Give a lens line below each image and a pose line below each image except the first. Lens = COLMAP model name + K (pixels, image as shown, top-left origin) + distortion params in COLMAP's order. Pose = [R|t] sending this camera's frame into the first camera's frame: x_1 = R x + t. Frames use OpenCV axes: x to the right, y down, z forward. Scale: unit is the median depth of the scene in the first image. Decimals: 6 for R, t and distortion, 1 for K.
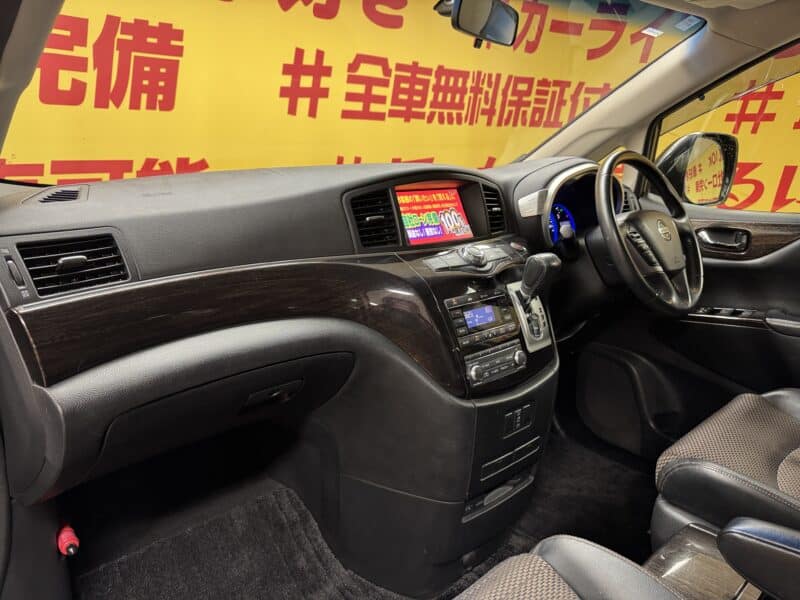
lens RADIAL K [[552.6, 0, 405.3], [0, 552.6, 303.6], [0, 0, 1]] dist [0.010872, -0.026732]
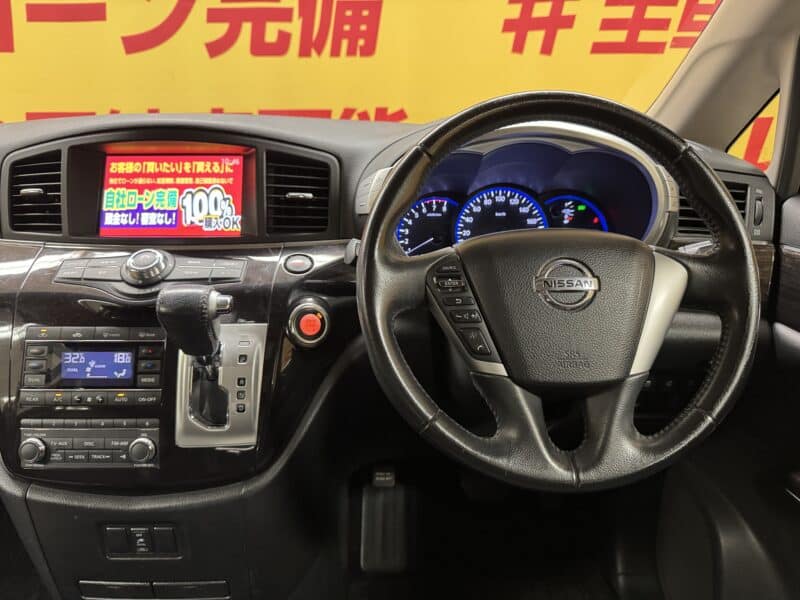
lens RADIAL K [[552.6, 0, 386.4], [0, 552.6, 309.0], [0, 0, 1]] dist [0.010872, -0.026732]
pose [[0.747190, 0.224806, -0.625435, 0.318644], [-0.167120, 0.974371, 0.150574, -0.078795], [0.643255, -0.007984, 0.765610, 0.307248]]
